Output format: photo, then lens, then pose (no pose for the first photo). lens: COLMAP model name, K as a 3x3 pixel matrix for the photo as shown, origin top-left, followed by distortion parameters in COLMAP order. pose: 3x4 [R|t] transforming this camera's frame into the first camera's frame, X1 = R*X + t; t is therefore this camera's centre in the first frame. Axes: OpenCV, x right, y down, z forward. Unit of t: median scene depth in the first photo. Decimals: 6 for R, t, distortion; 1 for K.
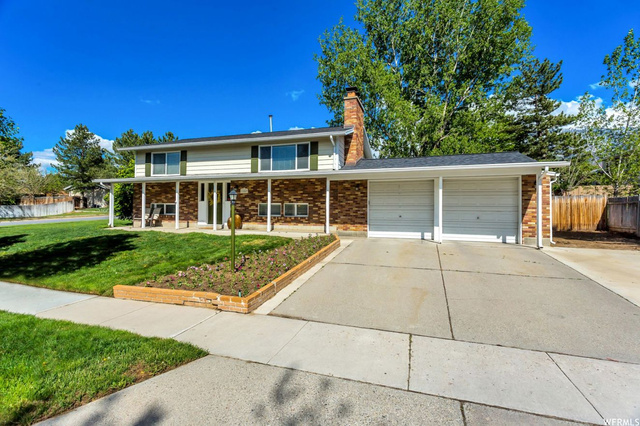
lens RADIAL K [[301.7, 0, 317.3], [0, 301.7, 210.1], [0, 0, 1]] dist [-0.001117, -0.000271]
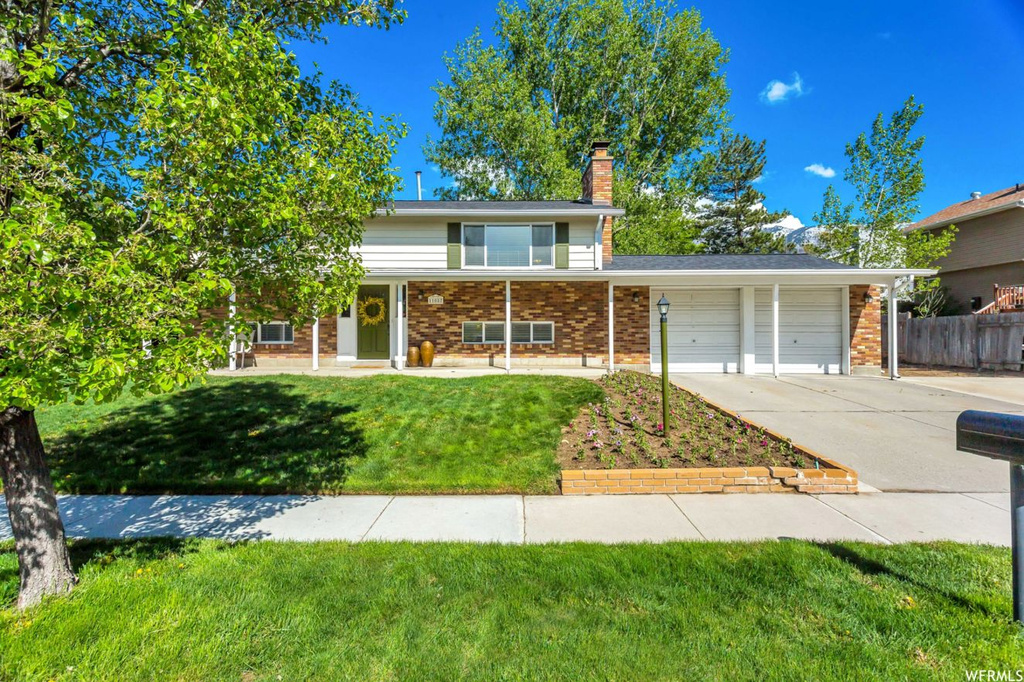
lens RADIAL K [[475.0, 0, 513.4], [0, 475.0, 337.9], [0, 0, 1]] dist [0.000152, 0.000067]
pose [[0.944845, -0.009481, 0.327381, -0.424725], [0.007392, 0.999944, 0.007623, 0.002866], [-0.327435, -0.004782, 0.944862, 0.103203]]
